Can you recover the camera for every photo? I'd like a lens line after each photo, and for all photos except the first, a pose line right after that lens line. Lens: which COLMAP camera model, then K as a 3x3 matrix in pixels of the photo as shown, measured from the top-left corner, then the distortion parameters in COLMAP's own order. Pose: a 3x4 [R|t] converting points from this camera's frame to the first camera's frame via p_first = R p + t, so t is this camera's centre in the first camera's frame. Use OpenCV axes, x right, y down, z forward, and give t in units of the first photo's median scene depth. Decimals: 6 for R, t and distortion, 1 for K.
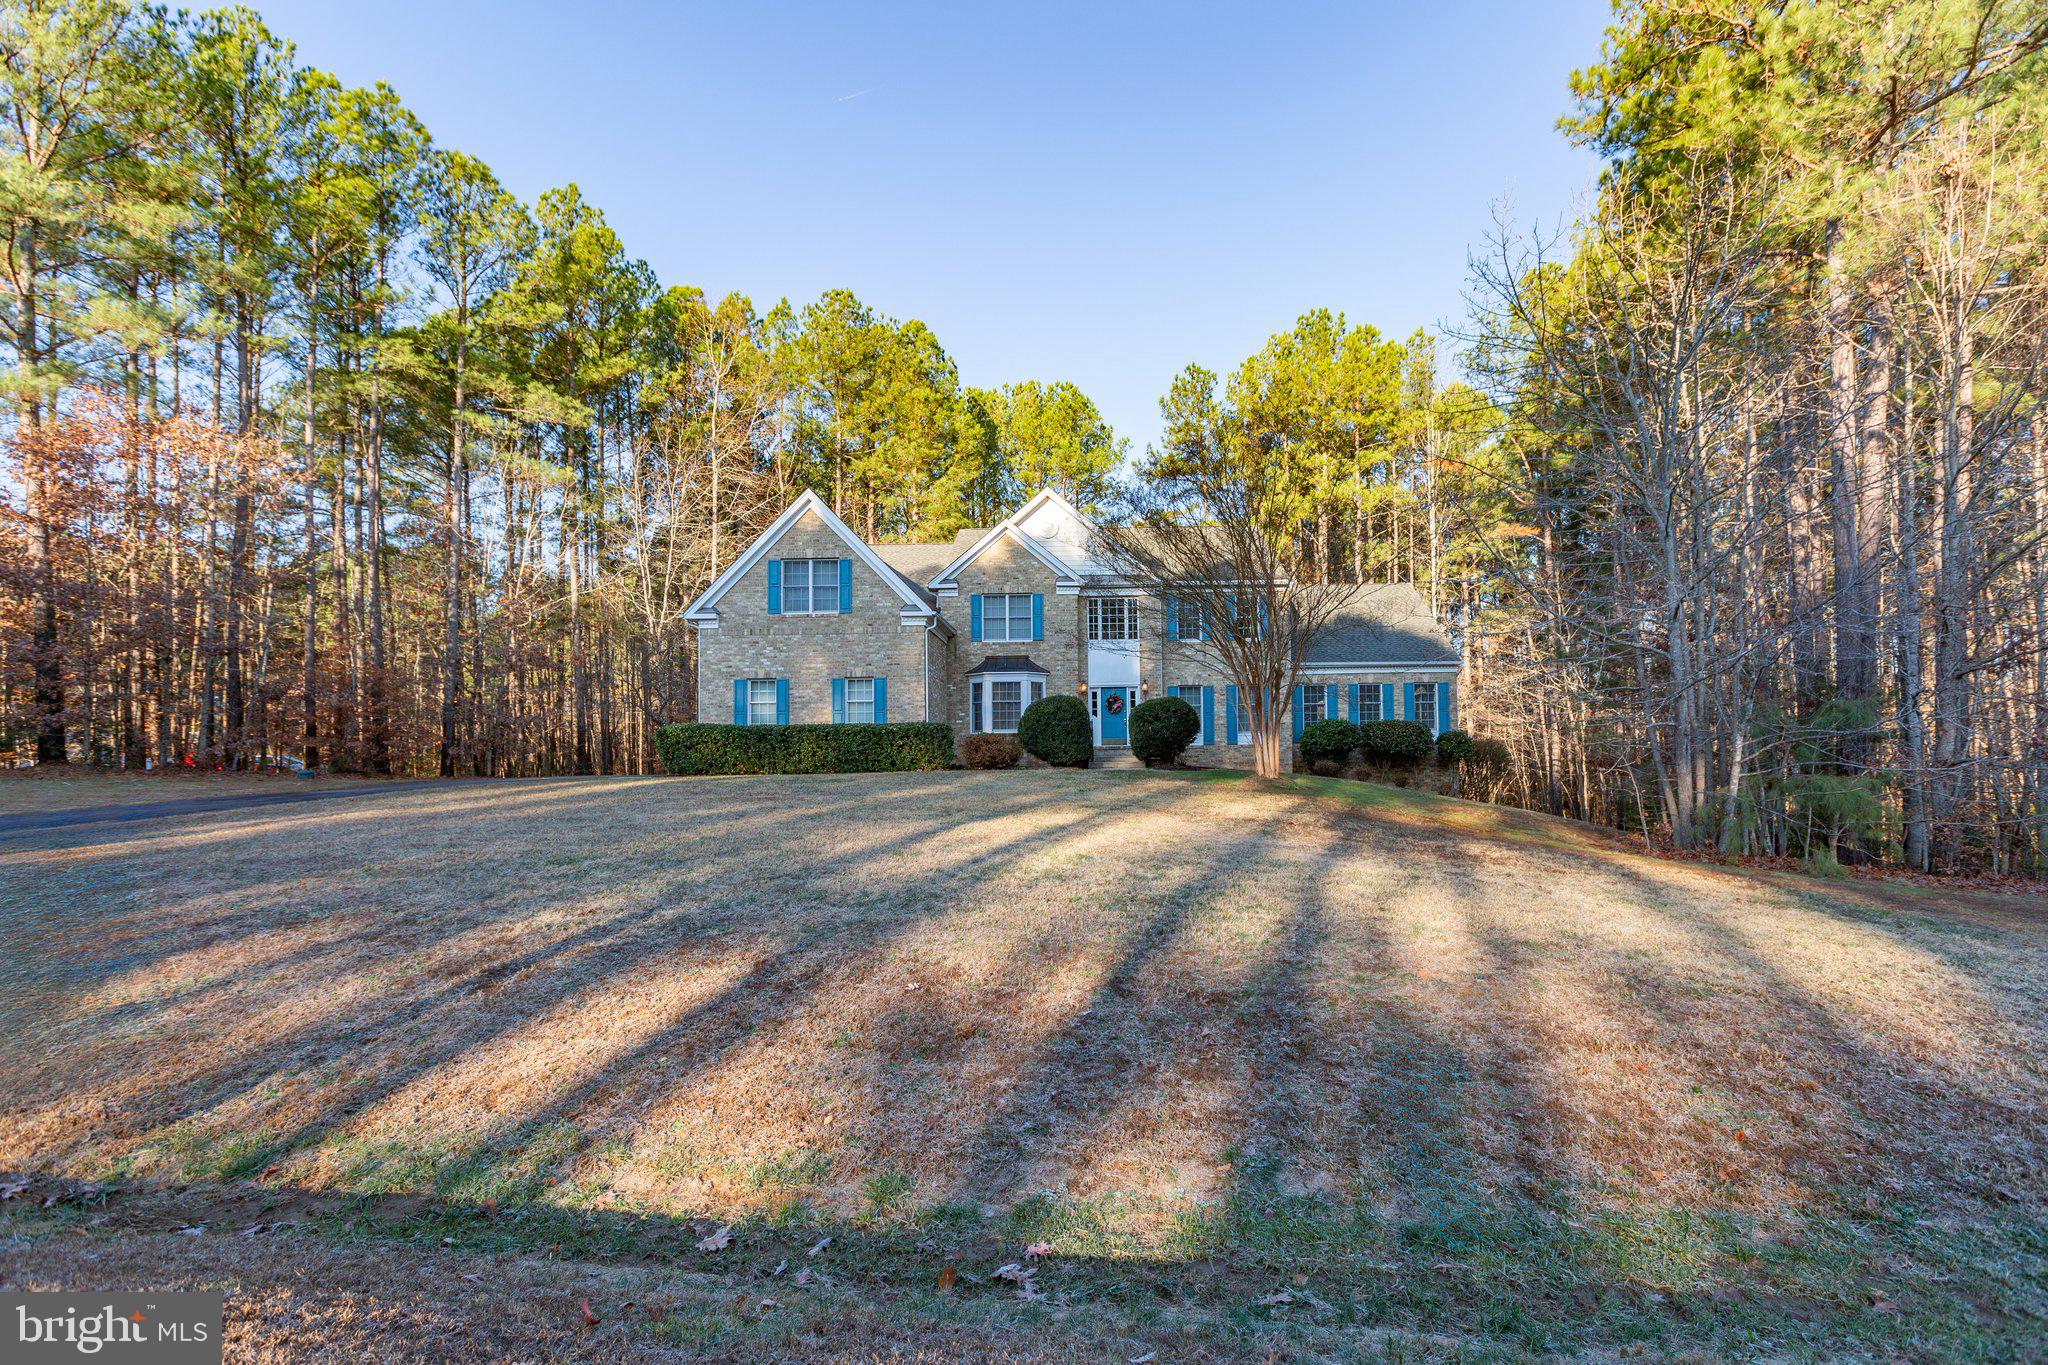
lens RADIAL K [[954.9, 0, 1086.7], [0, 954.9, 720.7], [0, 0, 1]] dist [0.000616, 0.000182]
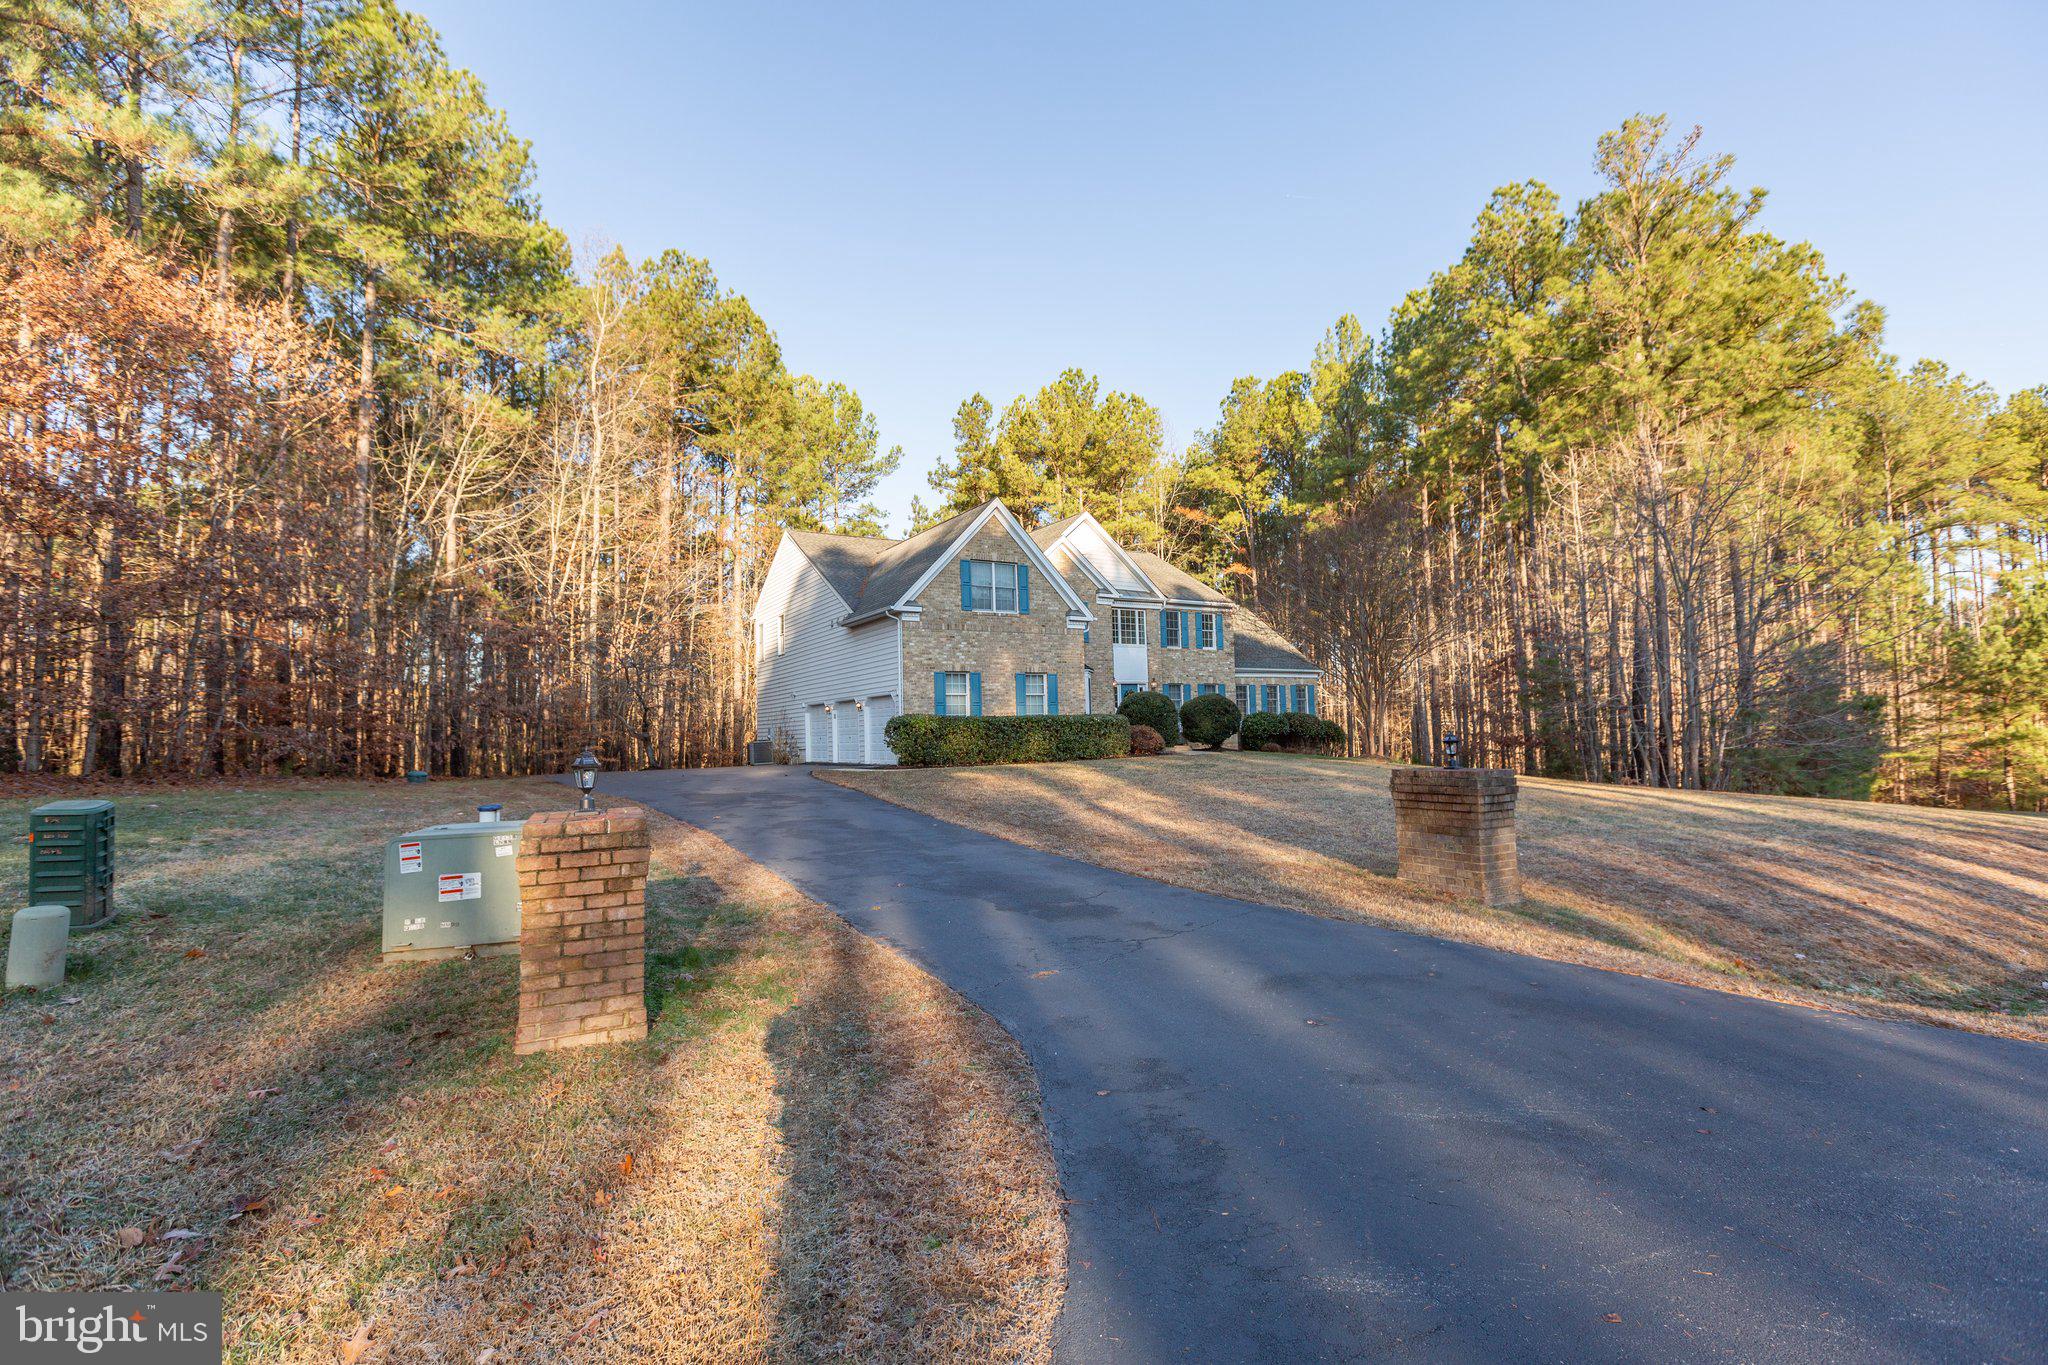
lens RADIAL K [[914.3, 0, 1024.0], [0, 914.3, 682.5], [0, 0, 1]] dist [-0.000058, 0.000015]
pose [[0.854614, 0.020431, 0.518862, -0.696337], [-0.008114, 0.999629, -0.025997, -0.006168], [-0.519201, 0.018008, 0.854463, 0.094343]]
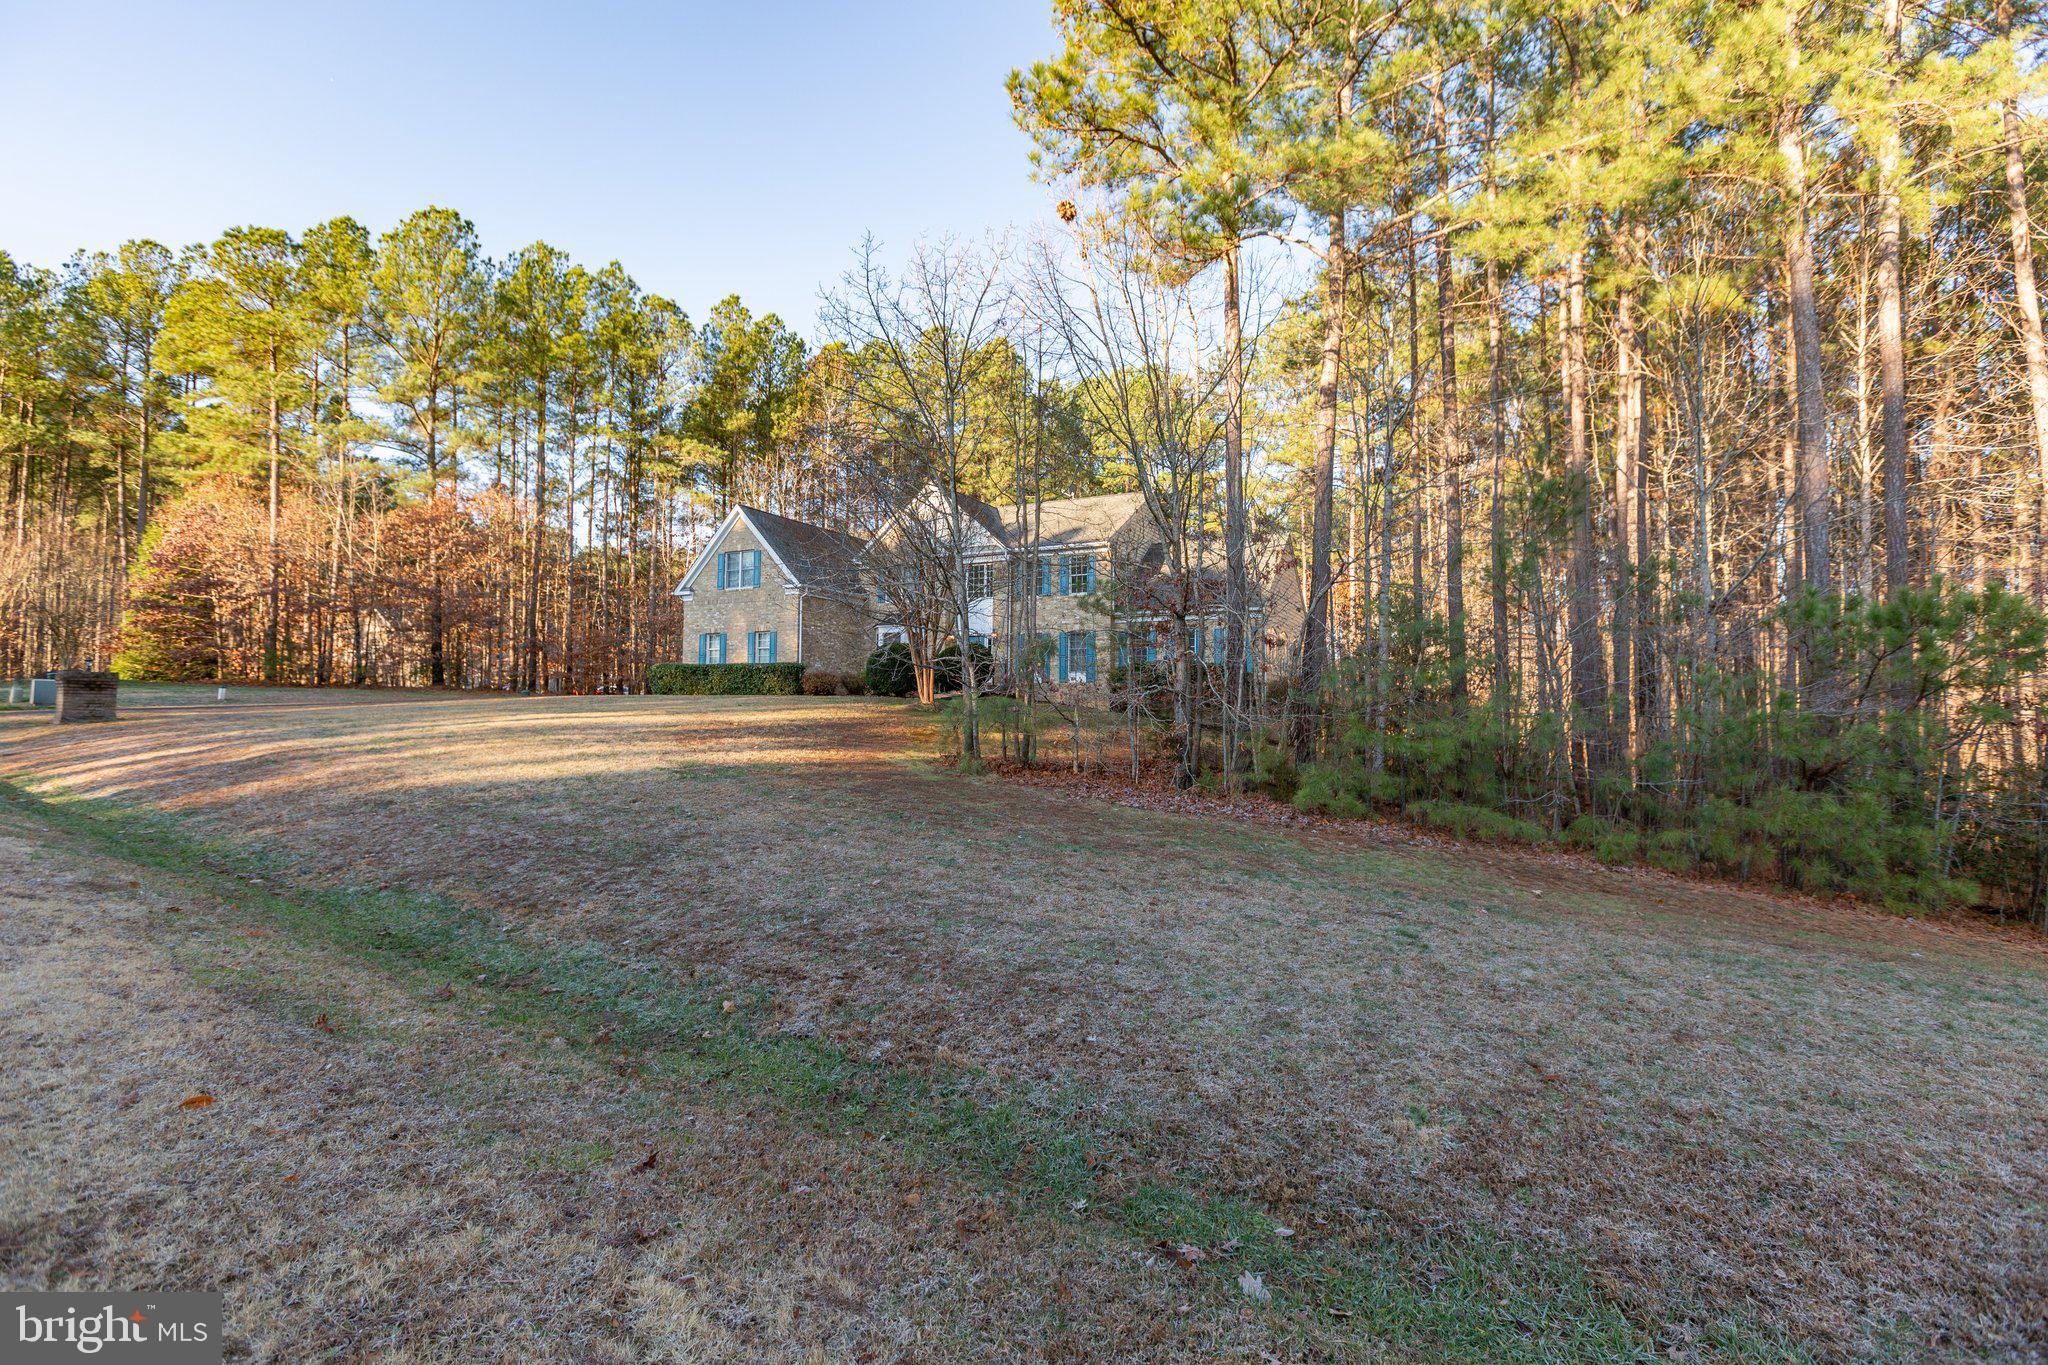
lens RADIAL K [[914.3, 0, 1024.0], [0, 914.3, 682.5], [0, 0, 1]] dist [-0.000058, 0.000015]
pose [[0.887035, 0.008145, -0.461629, 0.660620], [-0.002416, 0.999913, 0.013000, 0.011776], [0.461695, -0.010416, 0.886978, -0.043167]]
